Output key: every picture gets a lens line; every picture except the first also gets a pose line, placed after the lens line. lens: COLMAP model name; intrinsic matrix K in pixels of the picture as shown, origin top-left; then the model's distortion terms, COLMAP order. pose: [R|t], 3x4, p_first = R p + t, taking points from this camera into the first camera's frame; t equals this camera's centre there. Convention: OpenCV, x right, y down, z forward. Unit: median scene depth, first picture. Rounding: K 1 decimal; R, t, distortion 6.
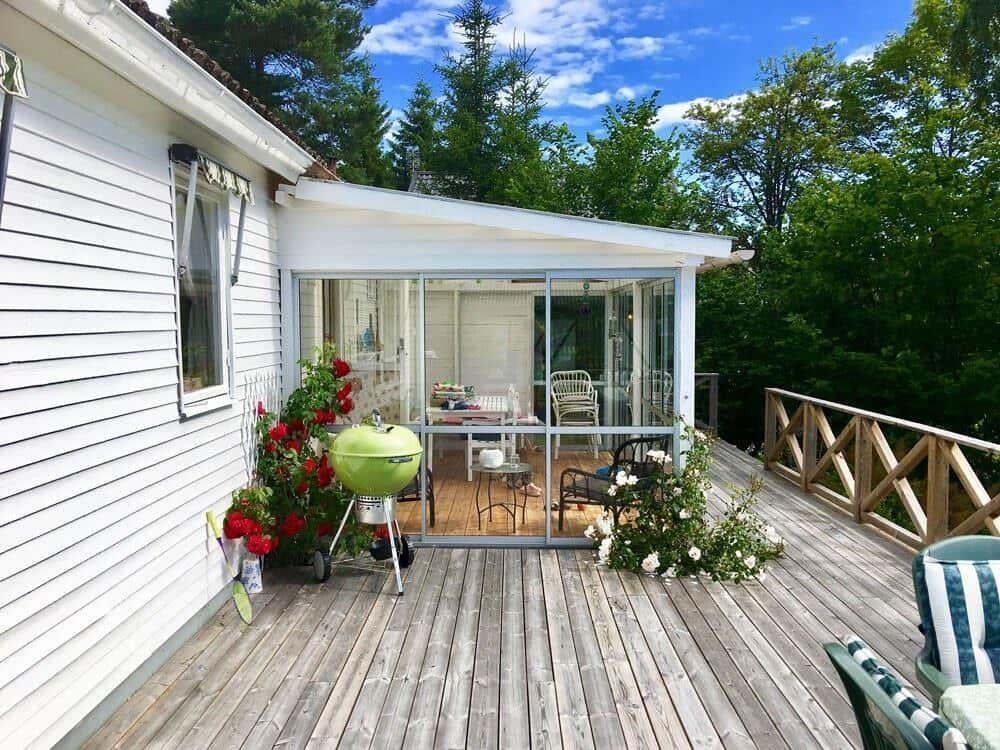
lens RADIAL K [[855.0, 0, 500.0], [0, 855.0, 375.0], [0, 0, 1]] dist [0.084160, -0.113320]
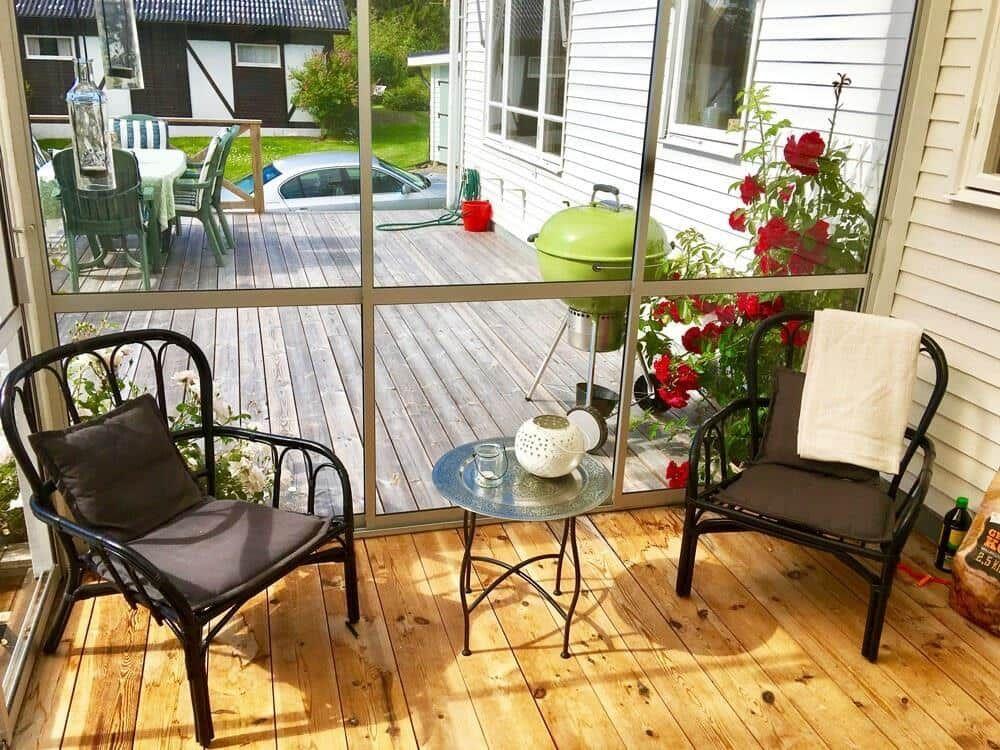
lens RADIAL K [[855.0, 0, 500.0], [0, 855.0, 375.0], [0, 0, 1]] dist [0.084160, -0.113320]
pose [[-0.956361, 0.068438, -0.284060, 0.150877], [-0.055371, 0.912116, 0.406176, -0.104267], [0.286894, 0.404179, -0.868522, 1.795370]]
